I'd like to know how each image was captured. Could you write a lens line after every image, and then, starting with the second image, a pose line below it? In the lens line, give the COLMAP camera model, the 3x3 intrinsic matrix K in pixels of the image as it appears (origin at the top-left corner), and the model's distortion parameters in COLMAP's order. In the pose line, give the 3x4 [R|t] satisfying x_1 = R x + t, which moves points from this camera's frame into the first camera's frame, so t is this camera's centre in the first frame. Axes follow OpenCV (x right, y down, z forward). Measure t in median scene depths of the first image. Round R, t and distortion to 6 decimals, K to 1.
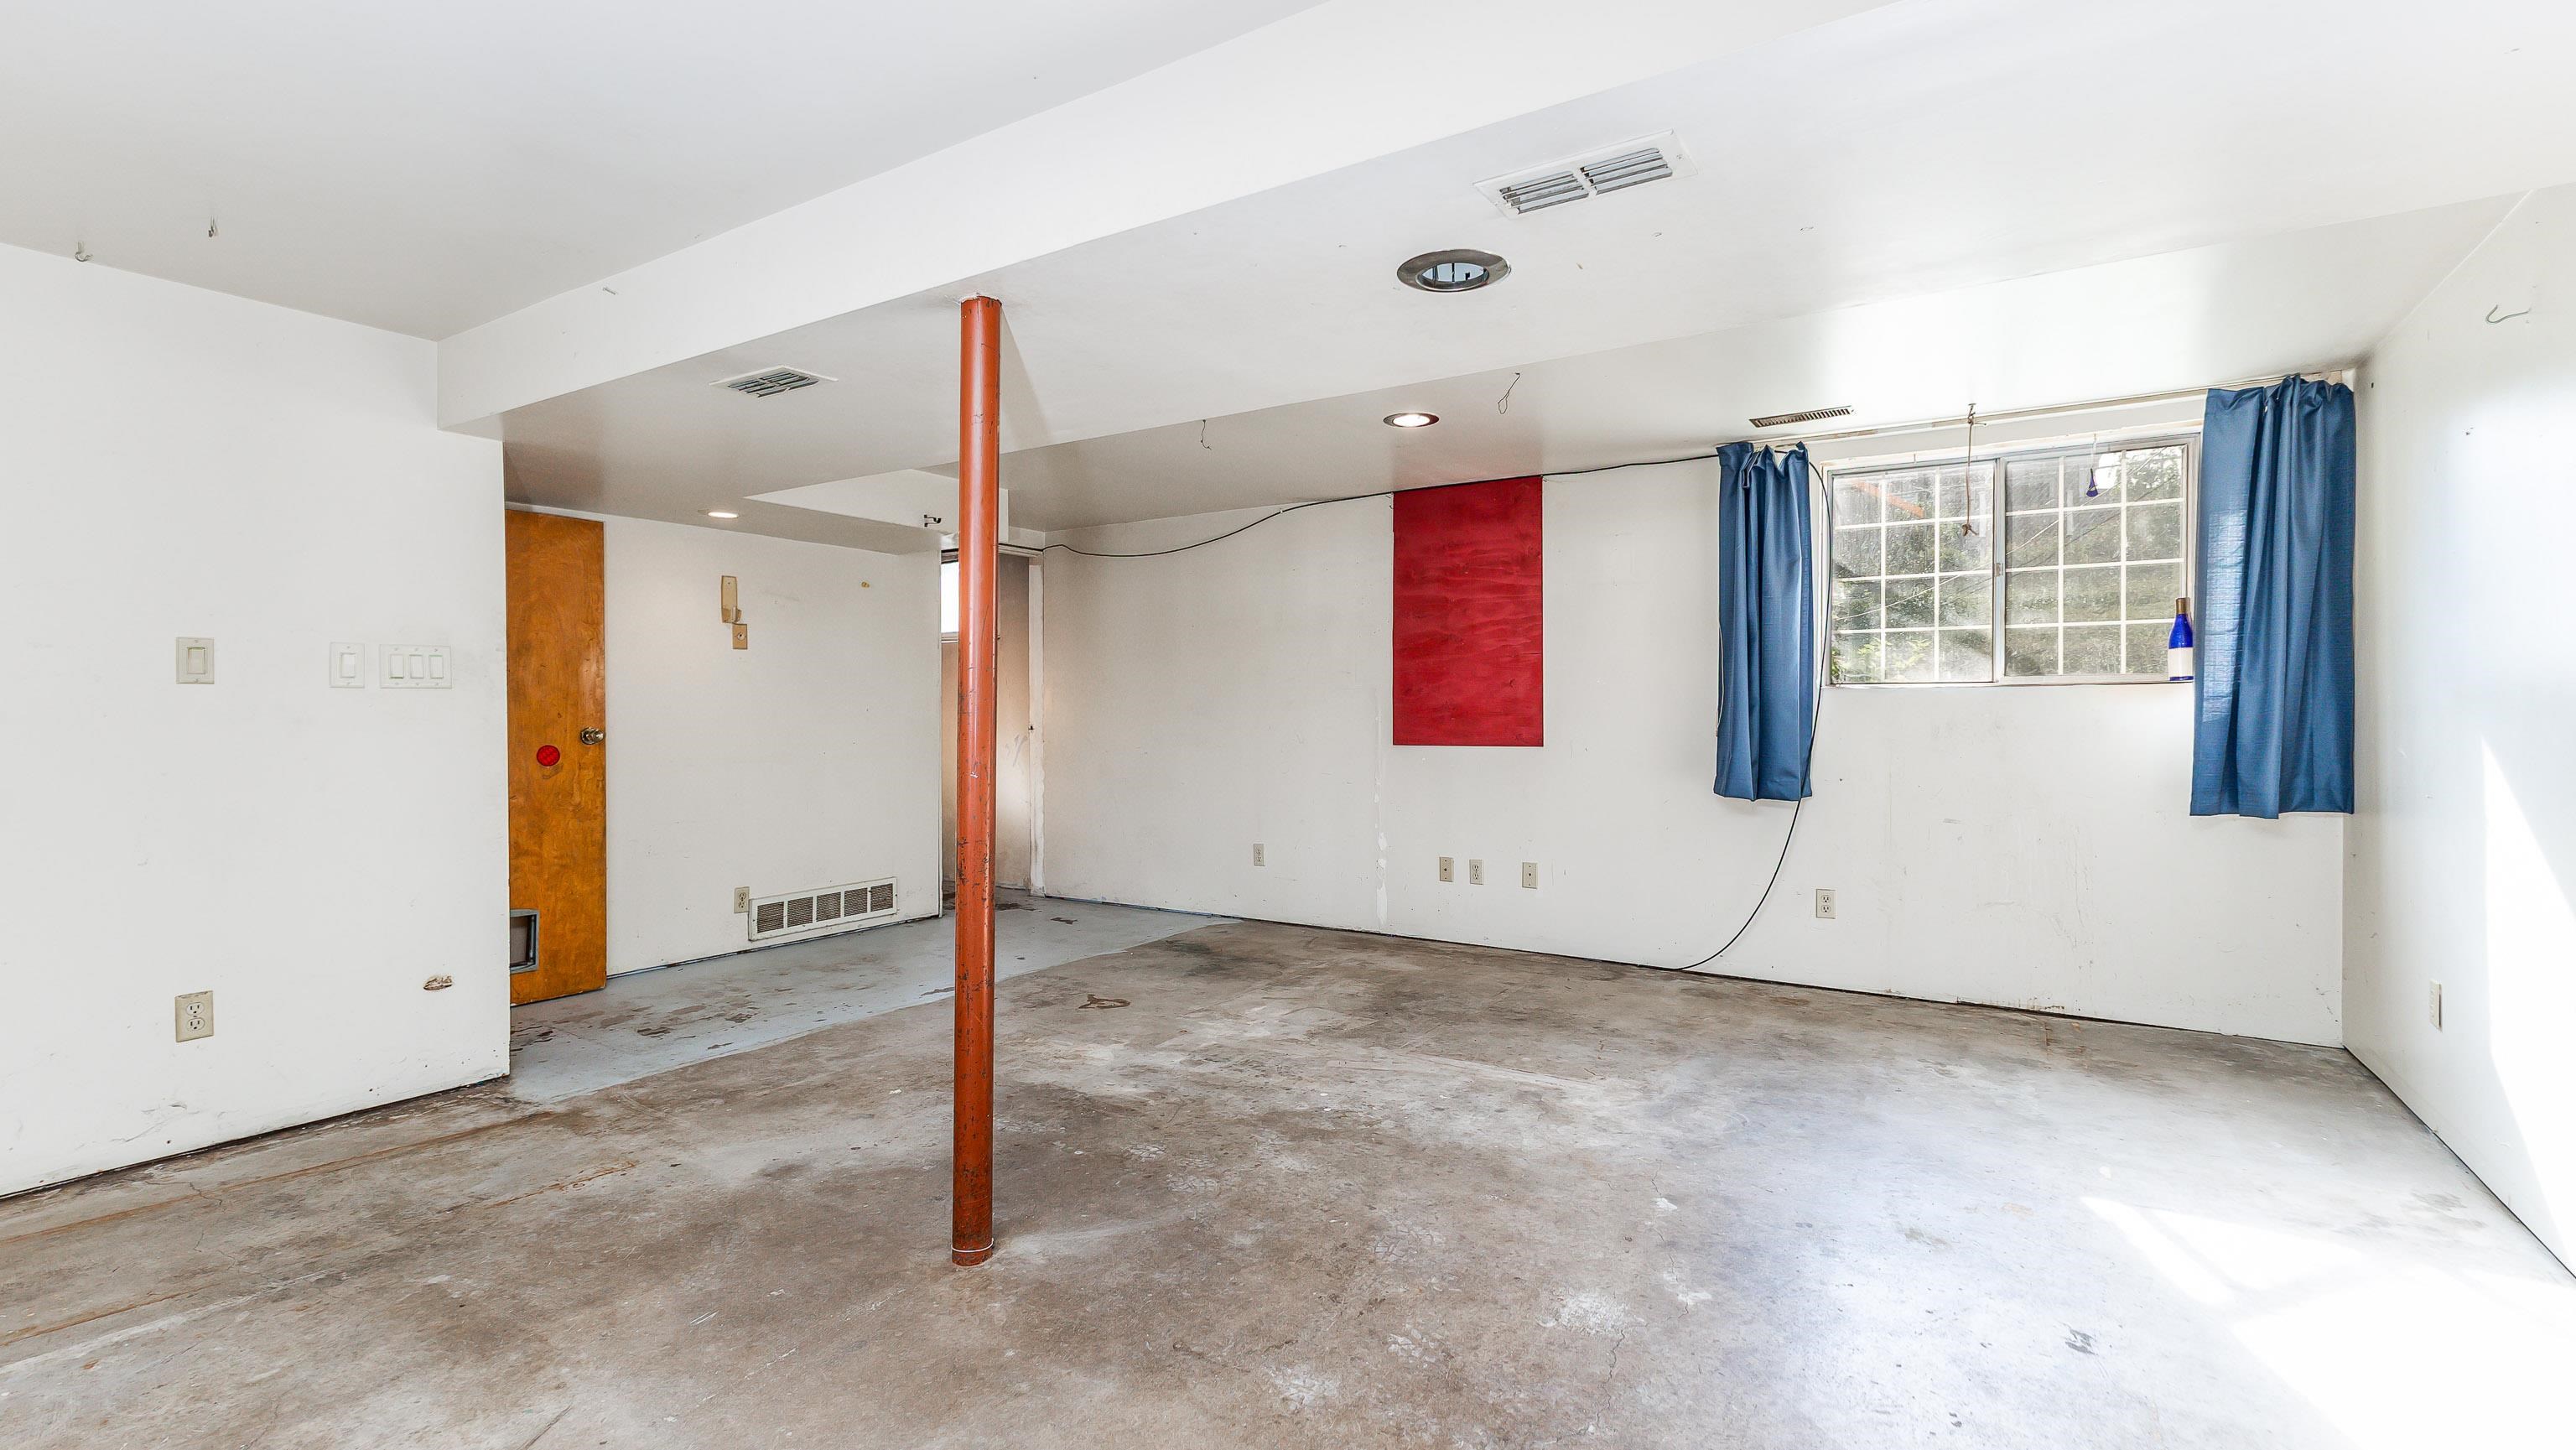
lens RADIAL K [[1147.4, 0, 1290.1], [0, 1147.4, 723.6], [0, 0, 1]] dist [0.009179, -0.001559]
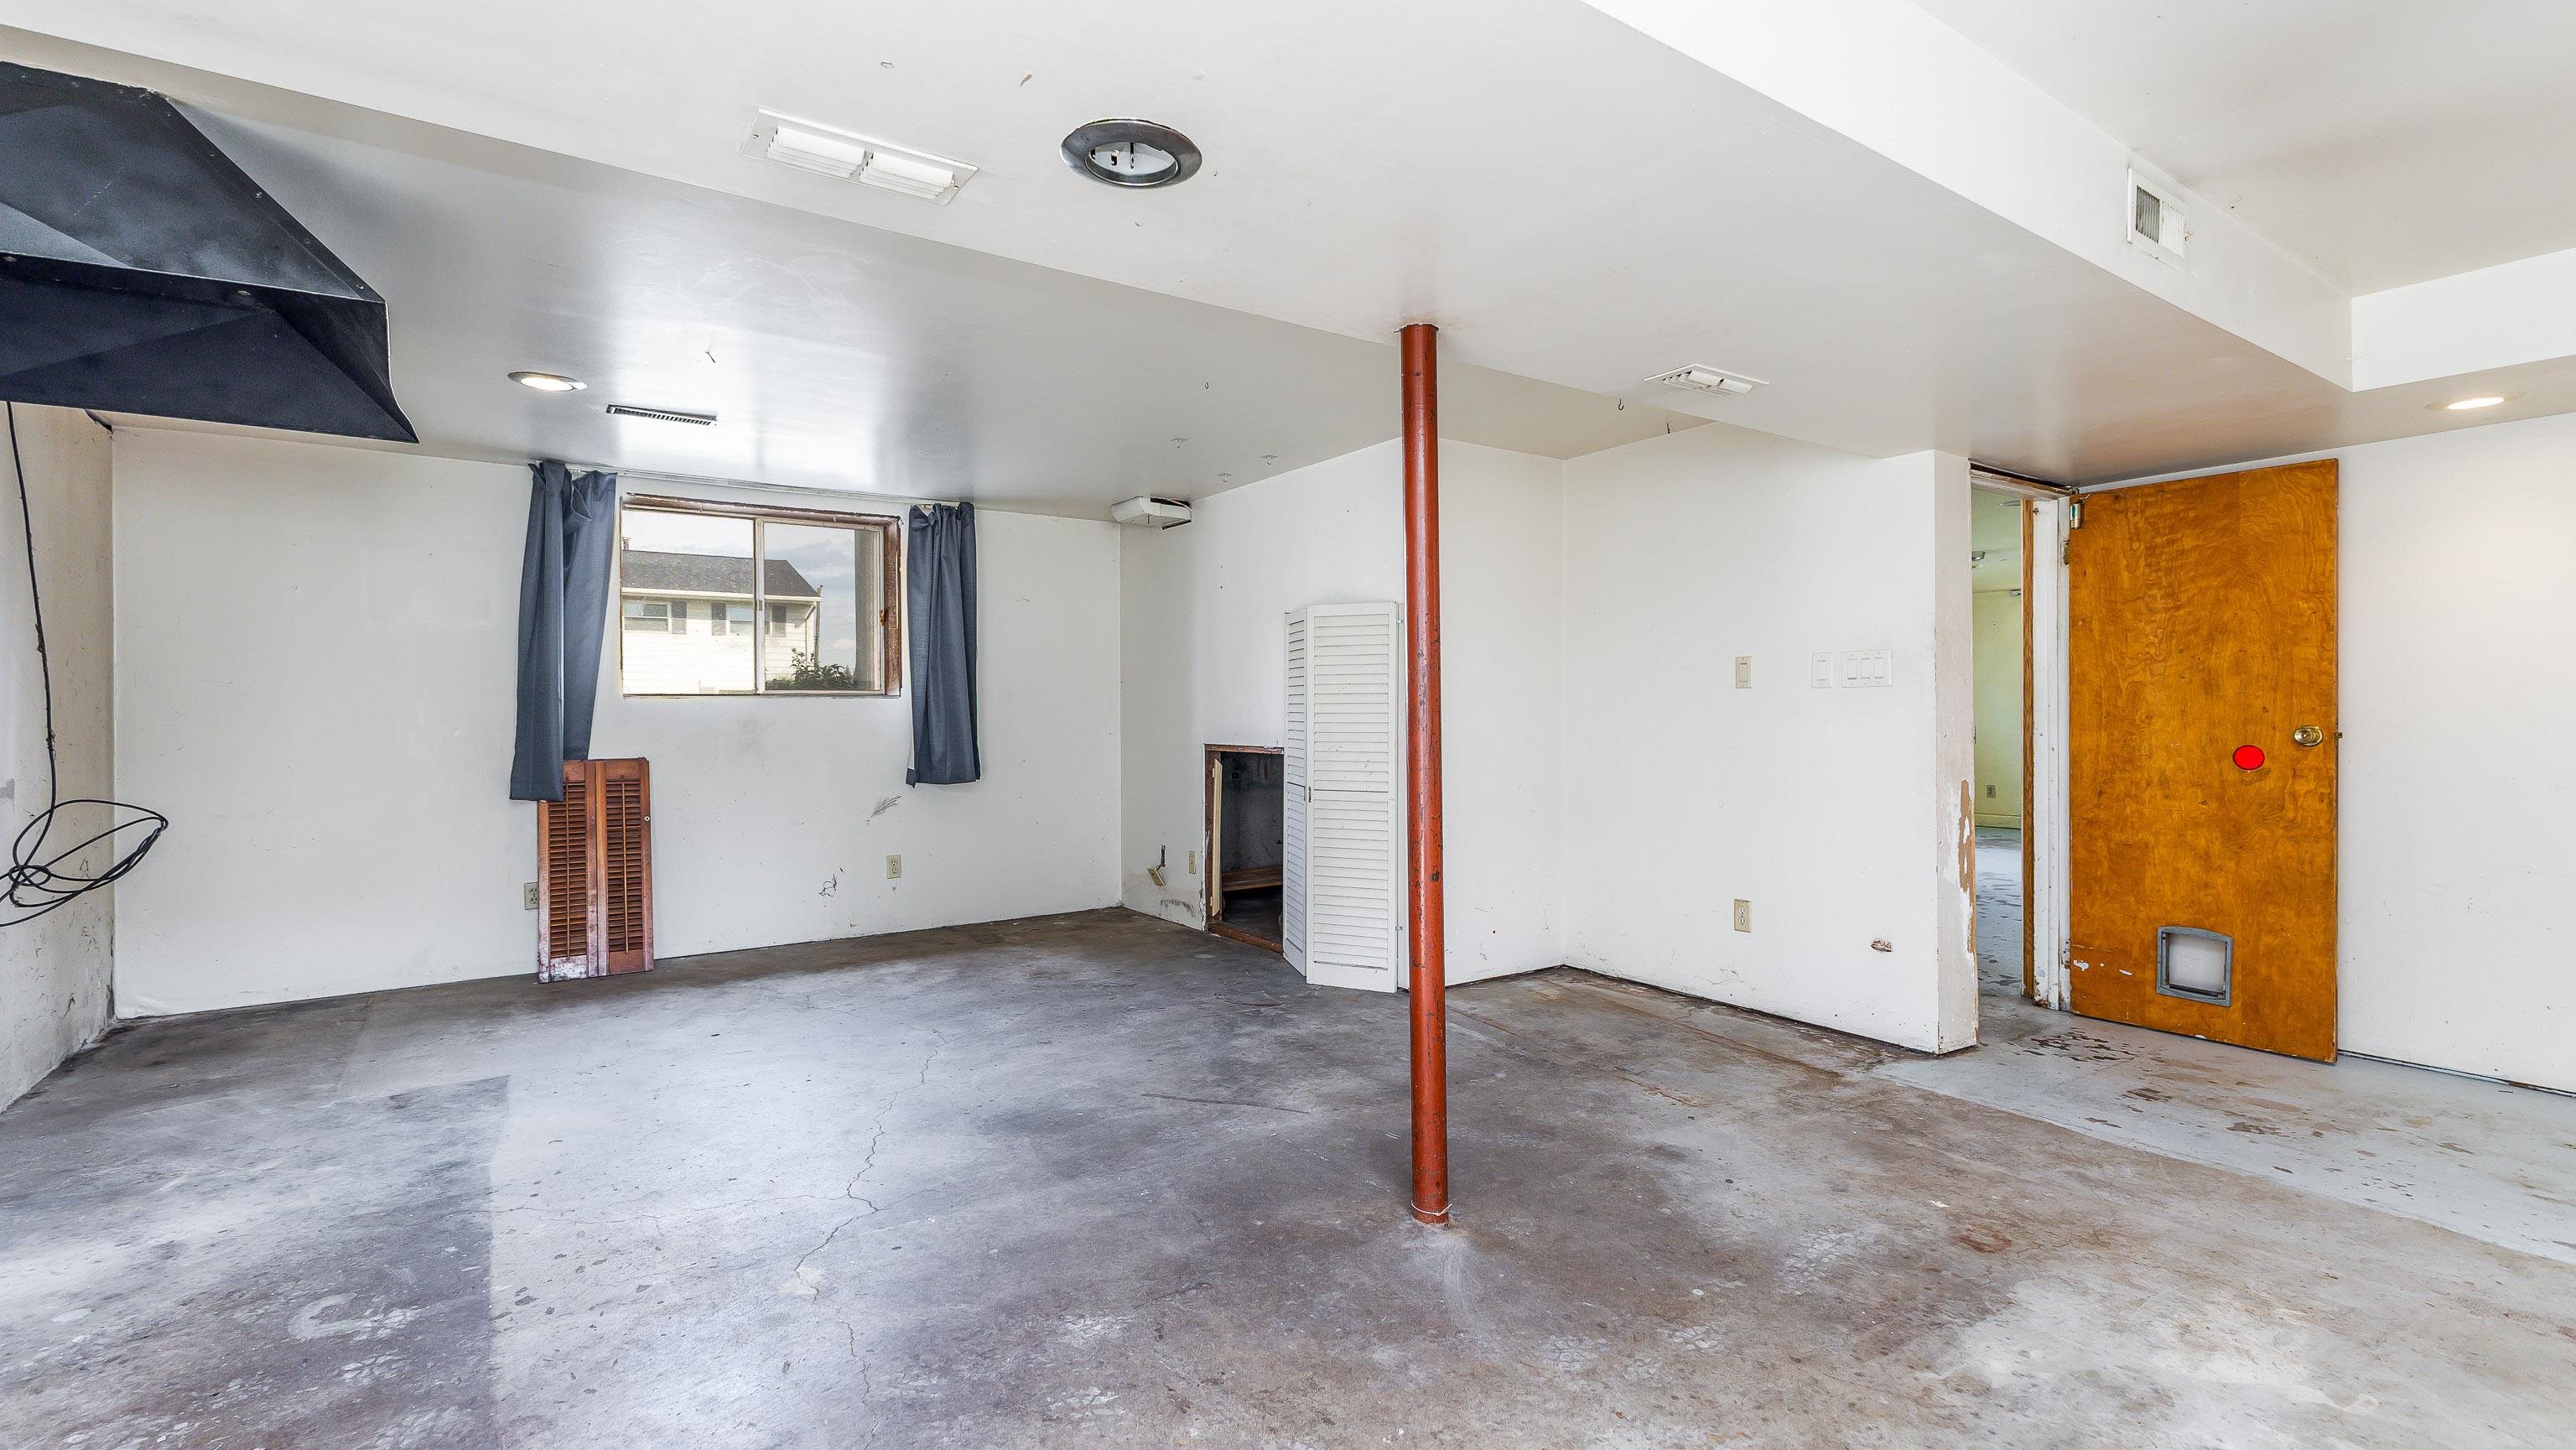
lens RADIAL K [[1147.4, 0, 1288.2], [0, 1147.4, 713.2], [0, 0, 1]] dist [0.009179, -0.001559]
pose [[-0.385708, 0.008530, -0.922581, 0.624116], [-0.005275, 0.999921, 0.011450, -0.016245], [0.922606, 0.009283, -0.385633, 1.050736]]
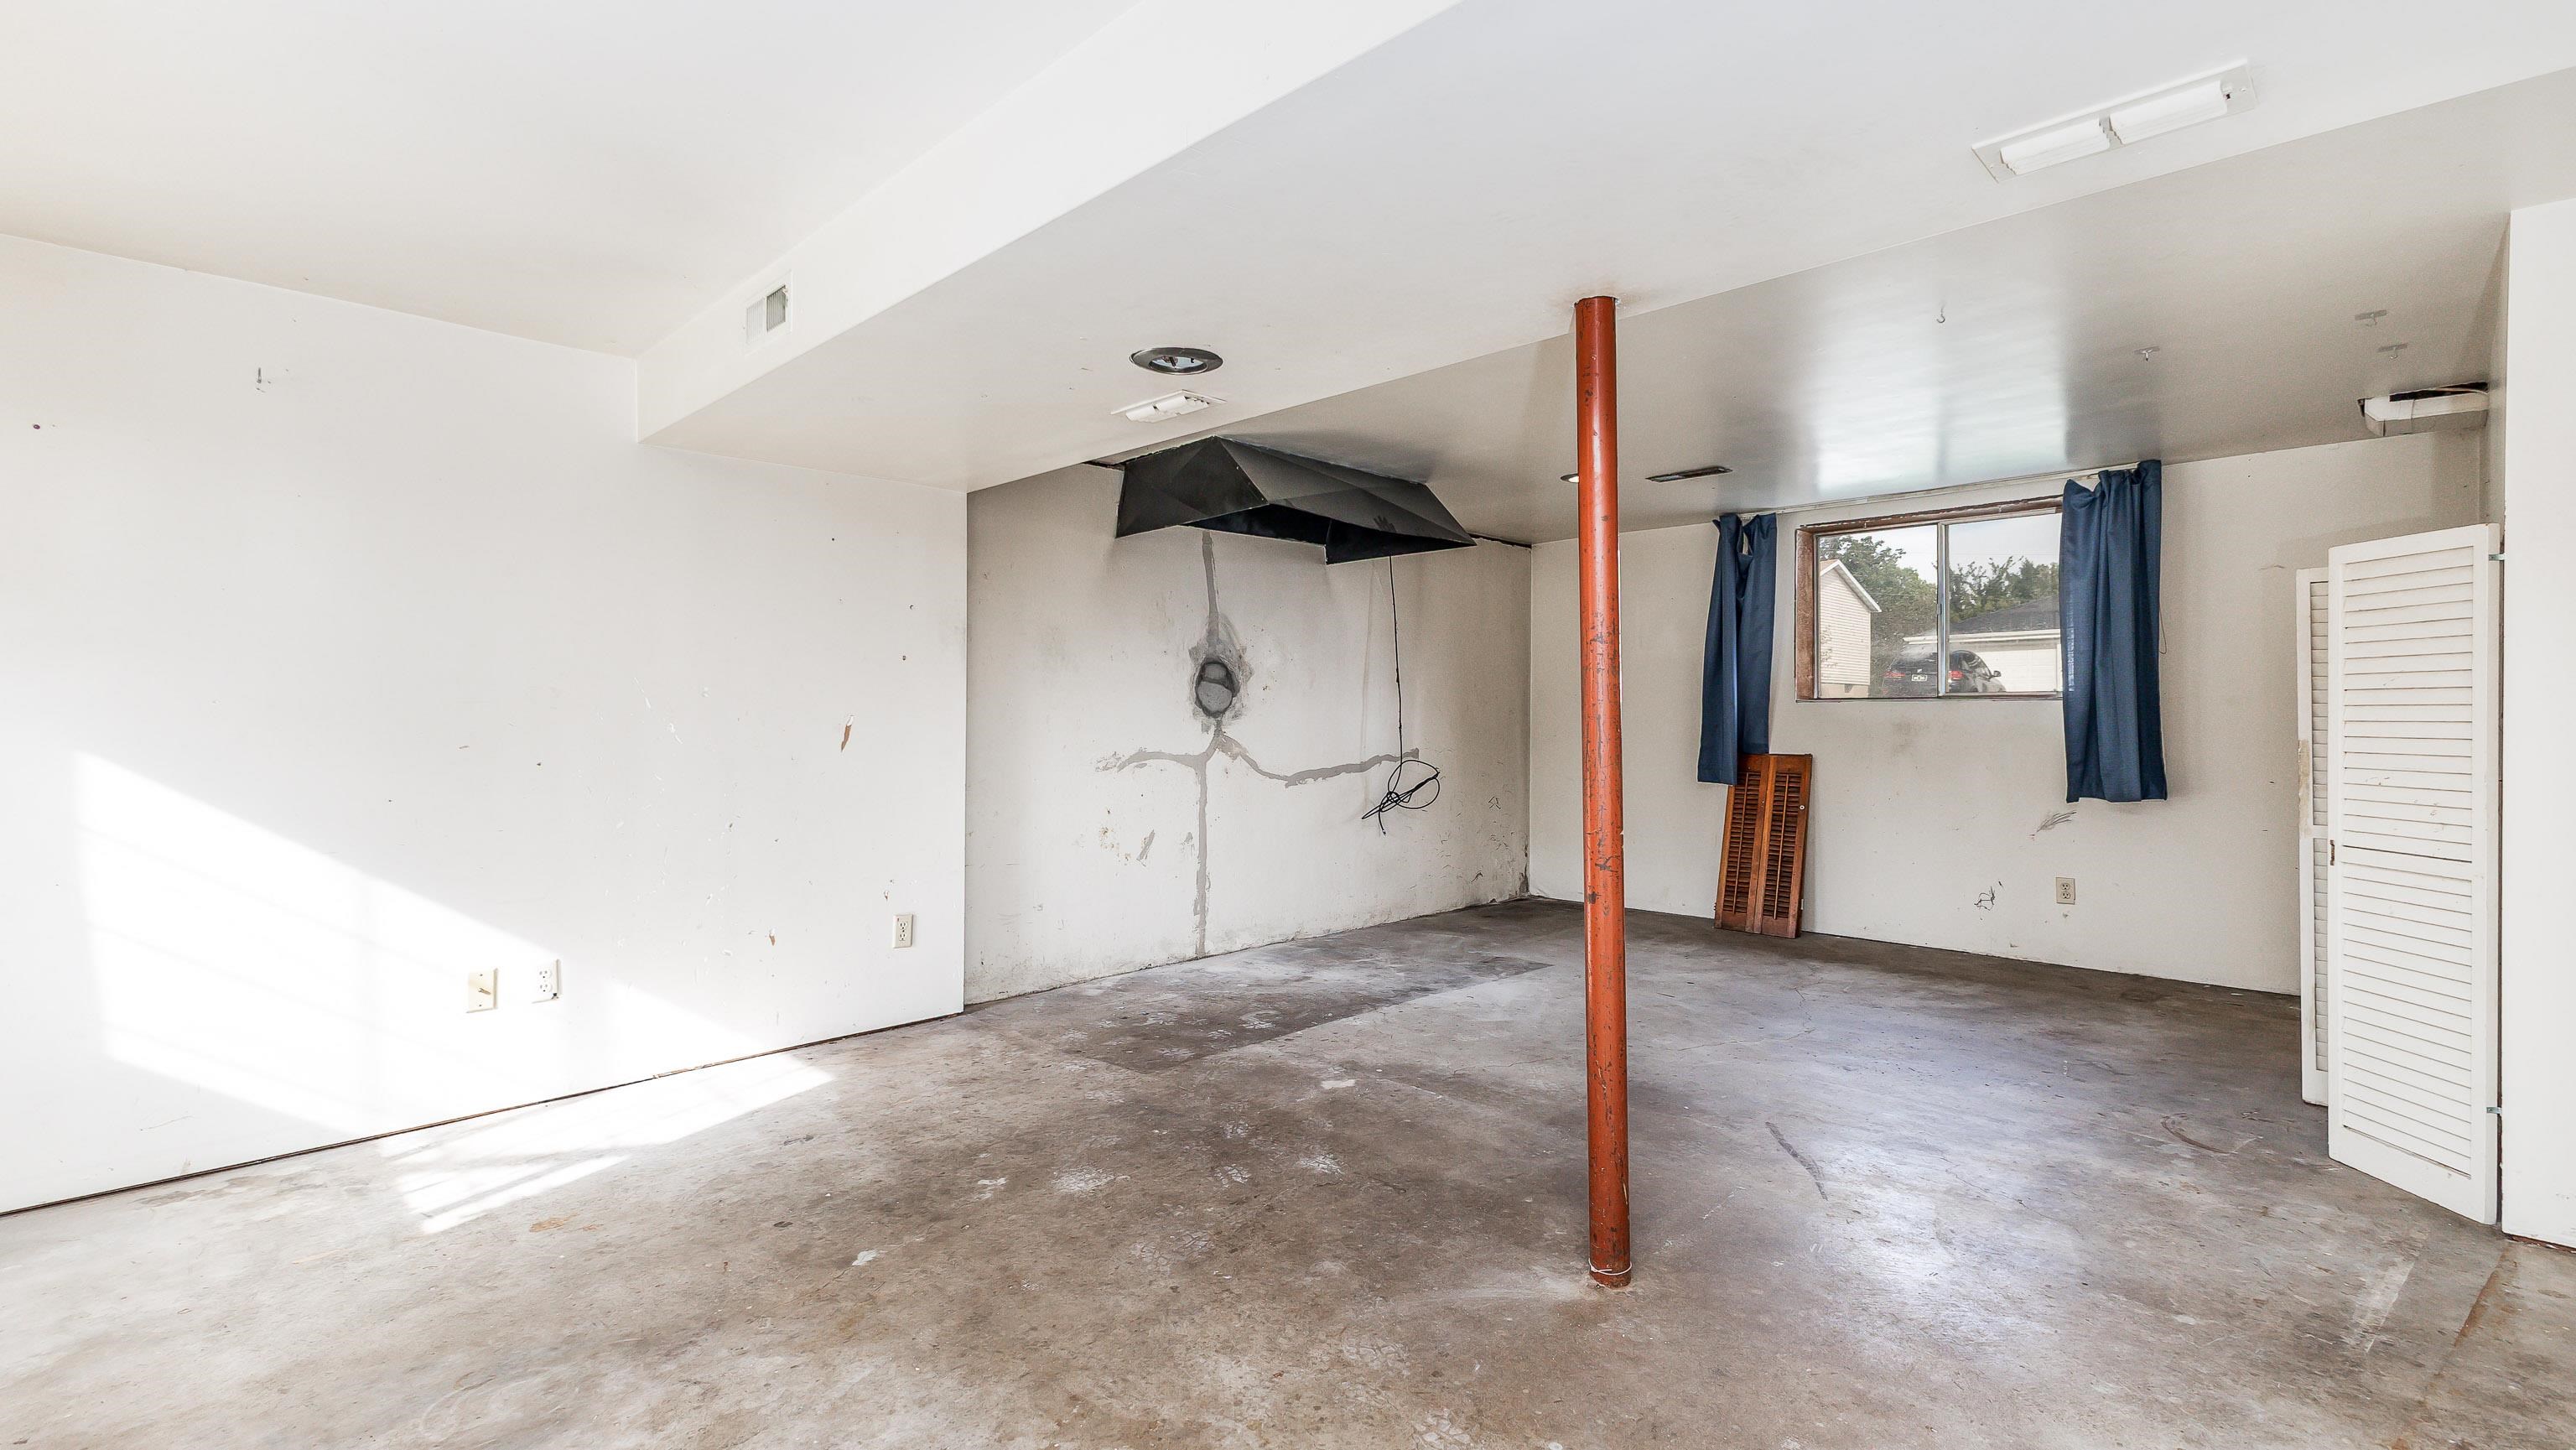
lens RADIAL K [[1147.4, 0, 1300.3], [0, 1147.4, 721.1], [0, 0, 1]] dist [0.009179, -0.001559]
pose [[-0.978665, 0.001382, 0.205459, -0.179685], [0.004856, 0.999854, 0.016406, -0.018872], [-0.205406, 0.017054, -0.978528, 1.629350]]
